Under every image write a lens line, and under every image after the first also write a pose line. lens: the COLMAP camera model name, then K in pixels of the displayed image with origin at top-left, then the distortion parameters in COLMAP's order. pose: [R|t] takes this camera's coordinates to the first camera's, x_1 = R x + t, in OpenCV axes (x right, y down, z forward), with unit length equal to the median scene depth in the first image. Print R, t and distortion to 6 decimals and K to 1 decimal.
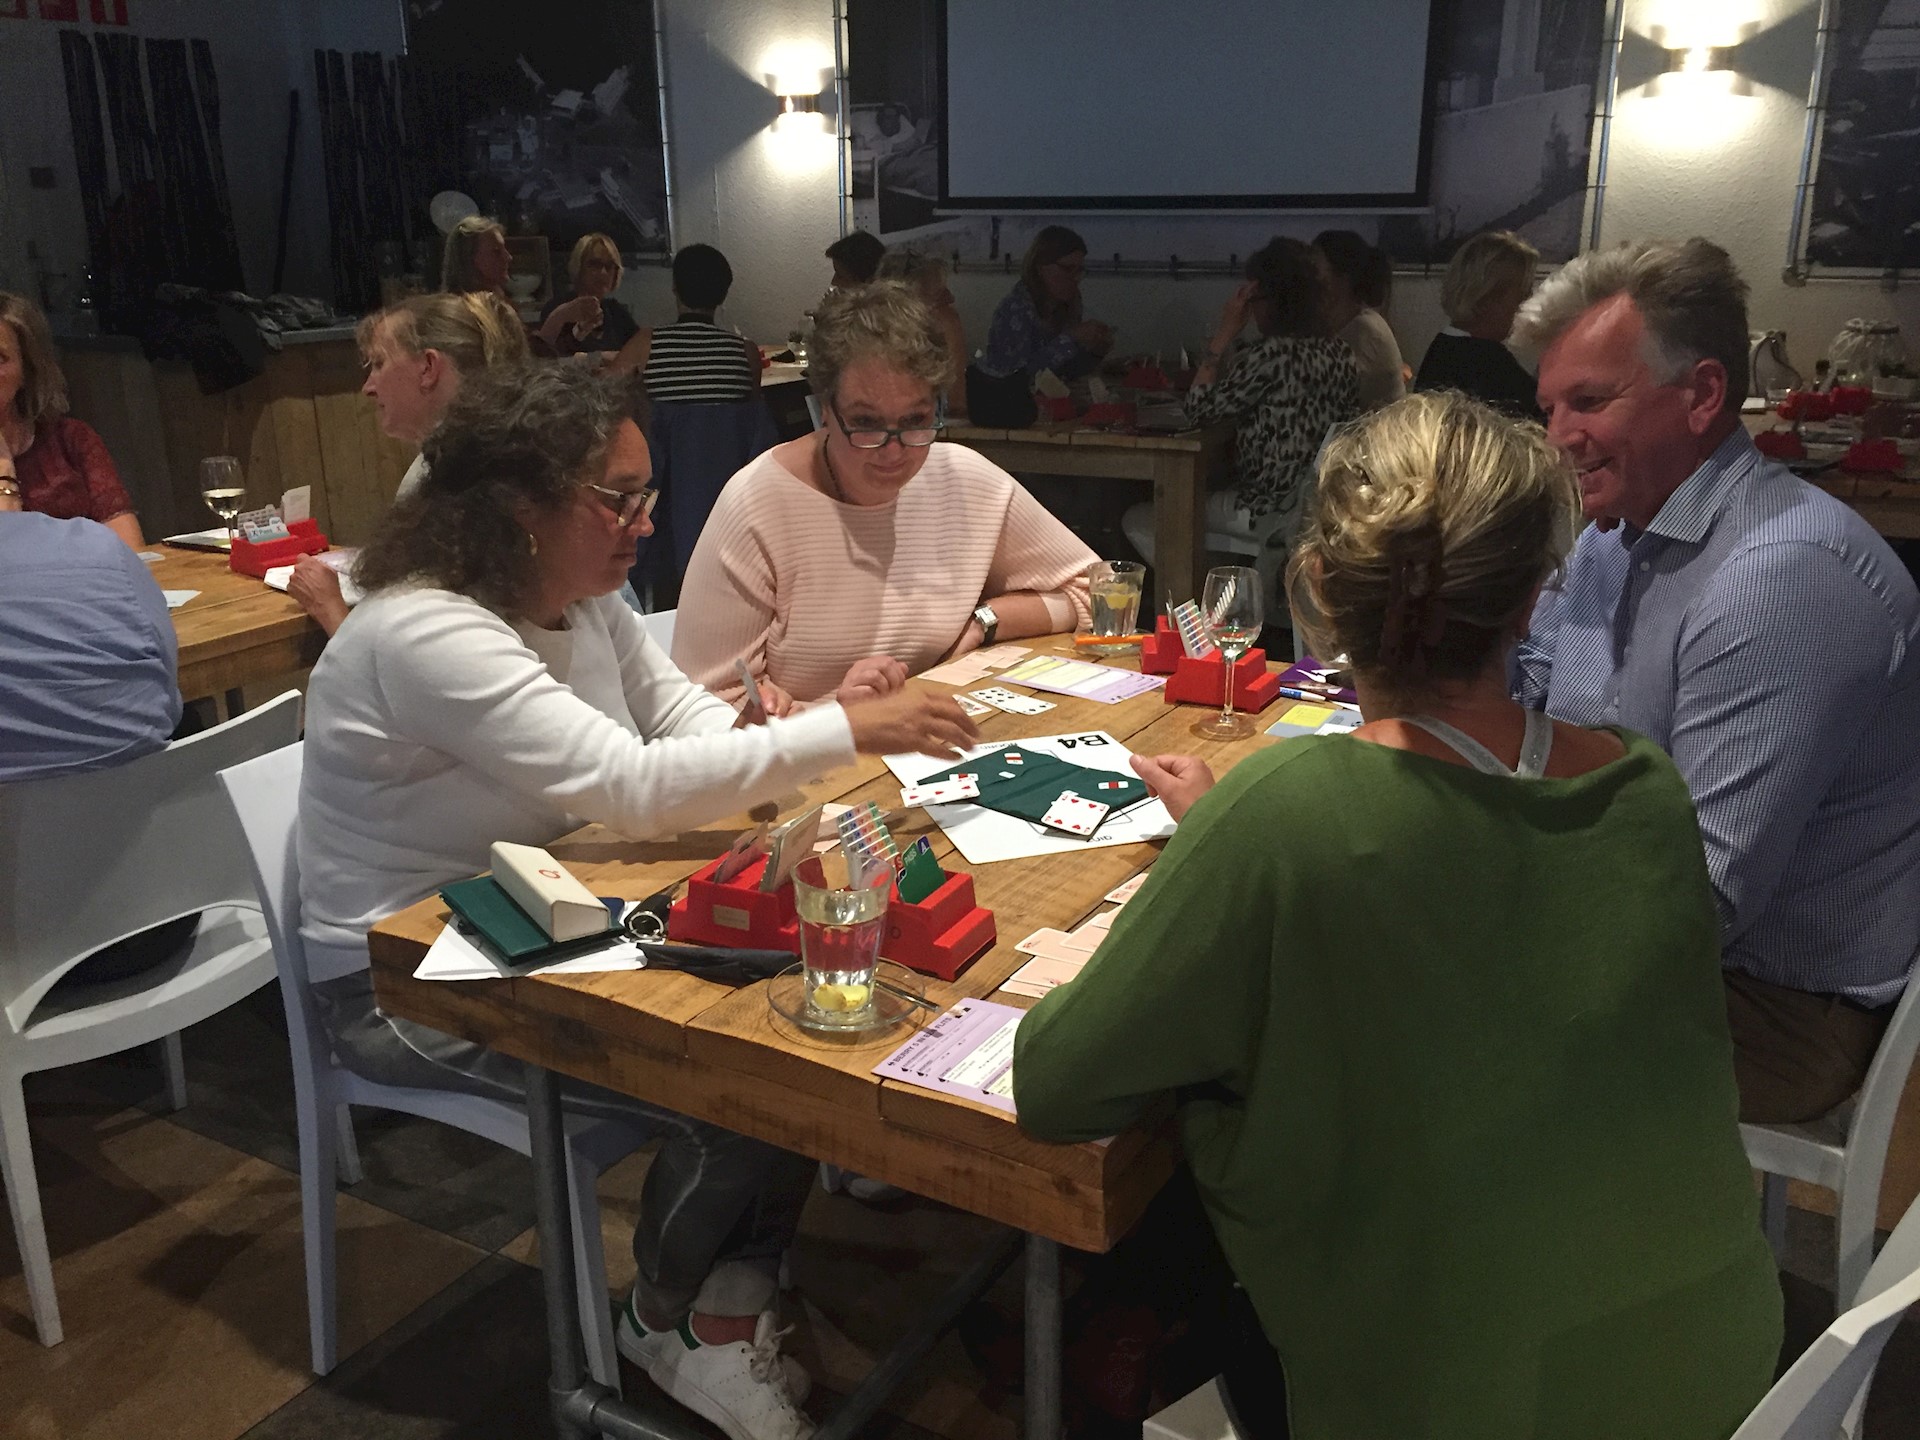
lens RADIAL K [[1631.5, 0, 955.1], [0, 1631.5, 687.5], [0, 0, 1]] dist [0.090888, -0.126380]
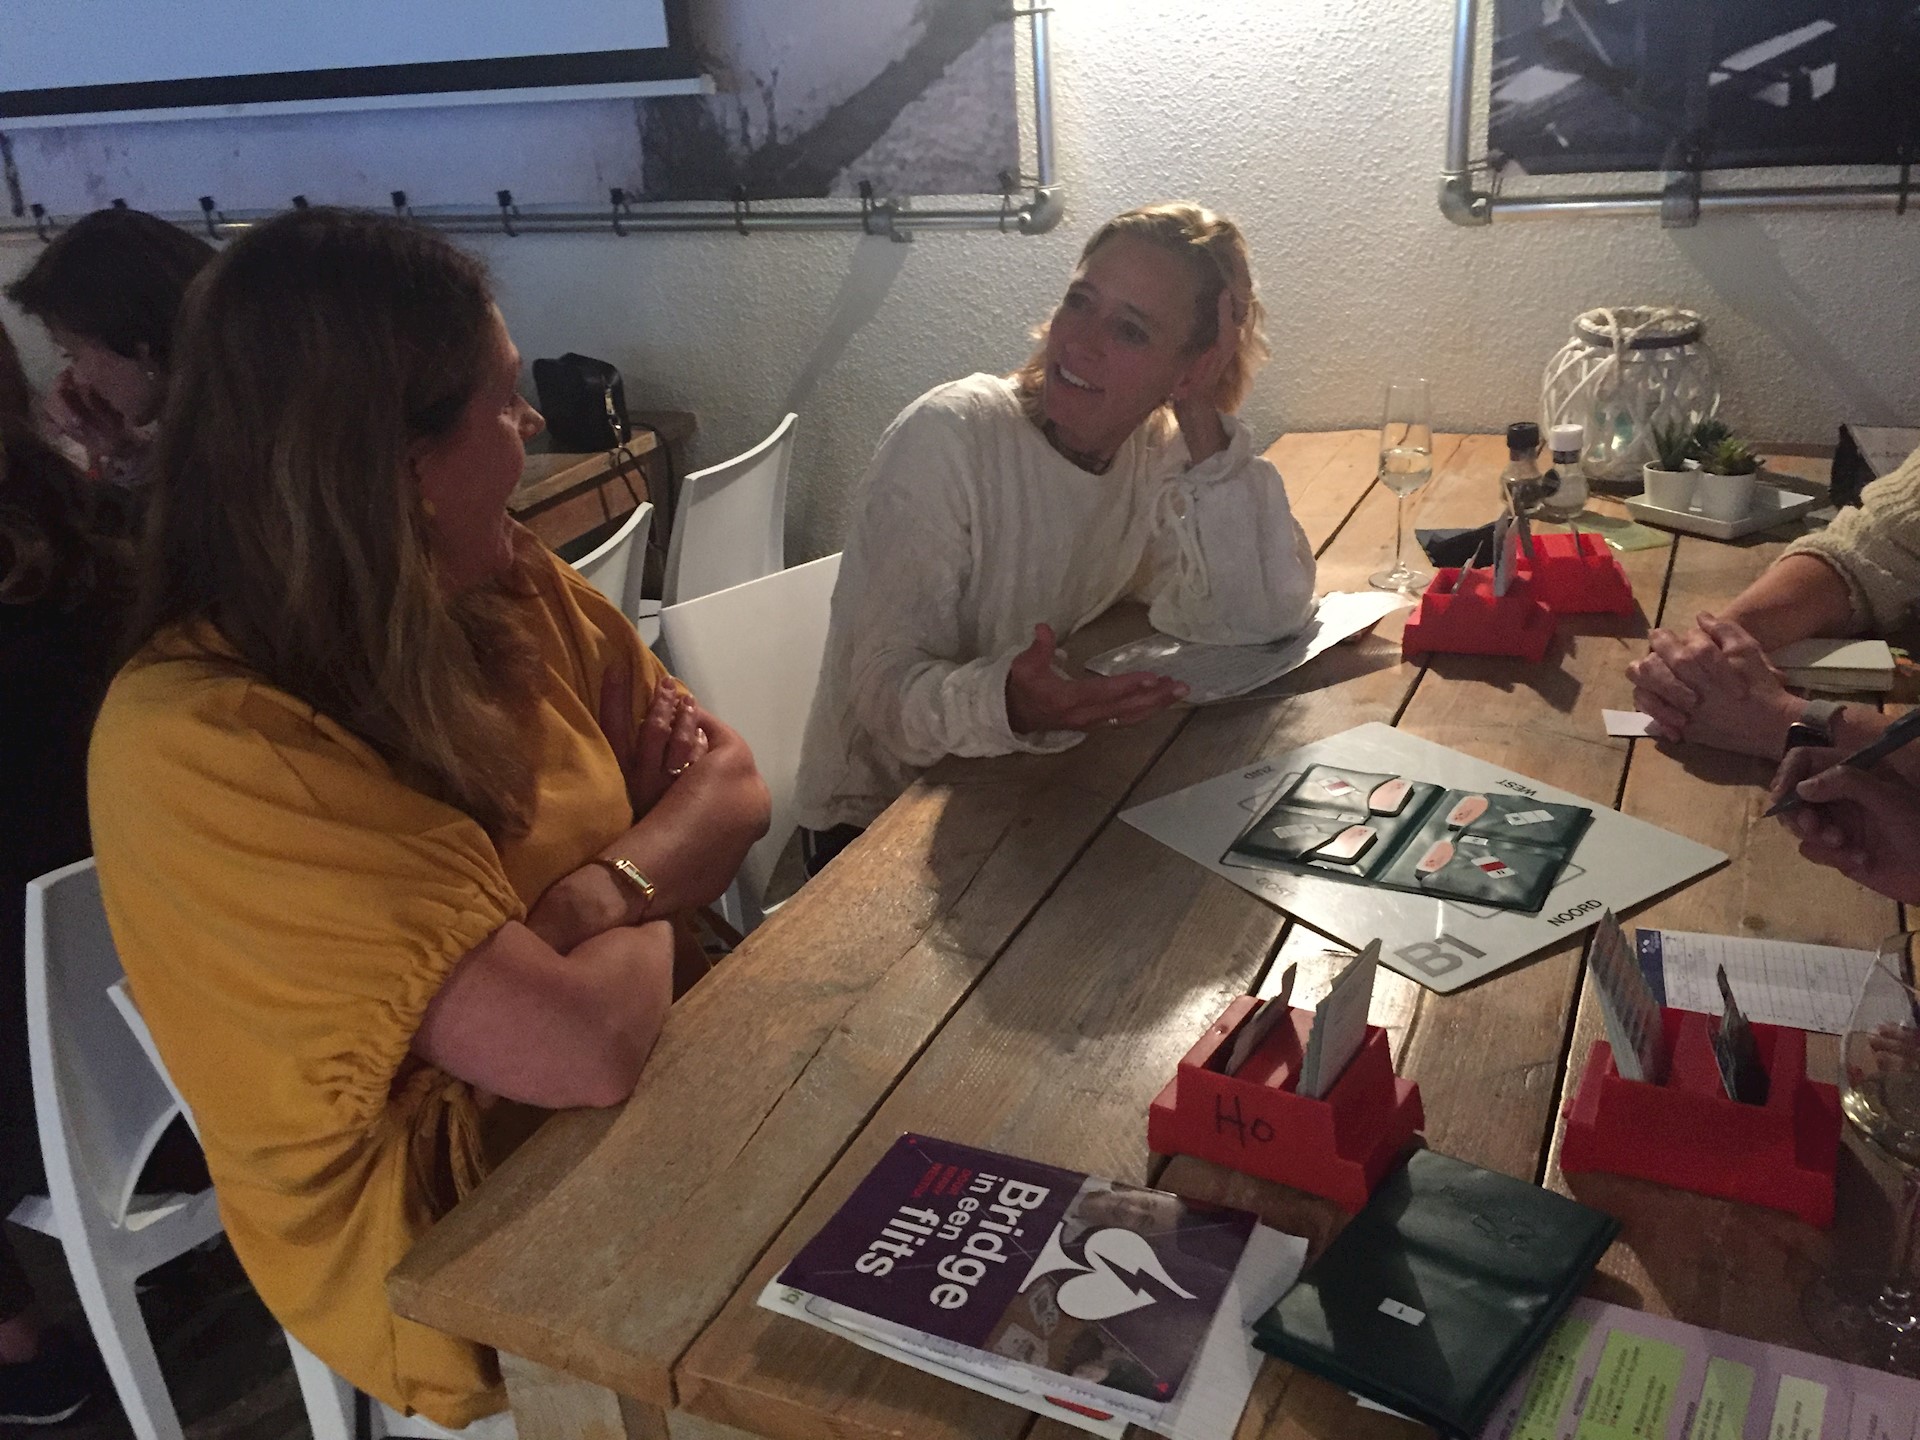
lens RADIAL K [[1631.5, 0, 955.1], [0, 1631.5, 687.5], [0, 0, 1]] dist [0.090888, -0.126380]
pose [[0.994767, -0.082814, 0.059834, 0.309375], [0.078237, 0.994098, 0.075159, -0.150890], [-0.065705, -0.070085, 0.995375, 0.524808]]
